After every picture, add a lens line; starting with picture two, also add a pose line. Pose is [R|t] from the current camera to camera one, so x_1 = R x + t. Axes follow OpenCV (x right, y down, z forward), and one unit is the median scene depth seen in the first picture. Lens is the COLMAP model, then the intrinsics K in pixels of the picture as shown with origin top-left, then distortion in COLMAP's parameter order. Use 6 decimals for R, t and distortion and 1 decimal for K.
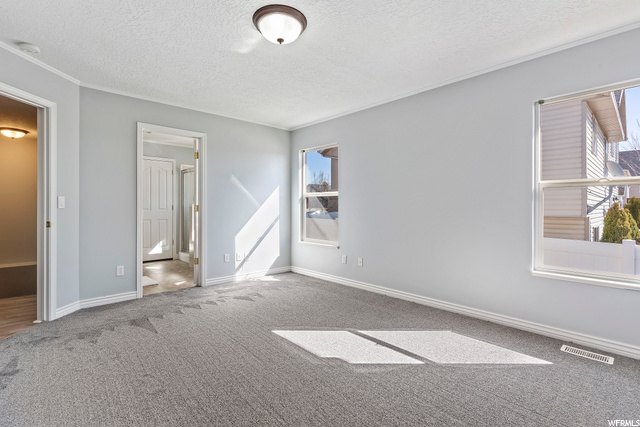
lens RADIAL K [[306.7, 0, 319.5], [0, 306.7, 211.0], [0, 0, 1]] dist [0.001311, -0.000202]
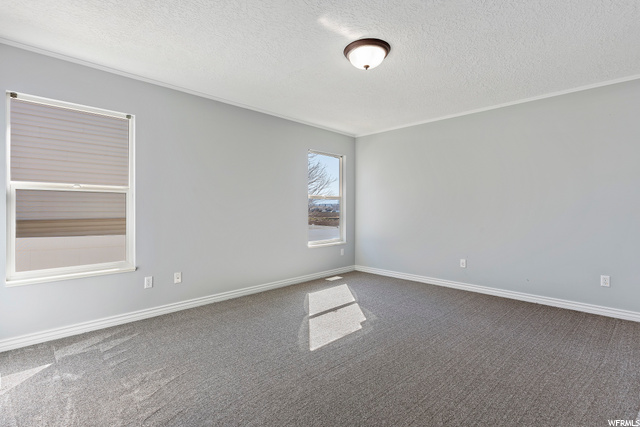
lens RADIAL K [[293.7, 0, 318.5], [0, 293.7, 209.5], [0, 0, 1]] dist [0.000262, -0.000047]
pose [[-0.029202, -0.003095, 0.999569, -0.971662], [0.014100, 0.999894, 0.003508, -0.015075], [-0.999474, 0.014196, -0.029155, 0.974215]]
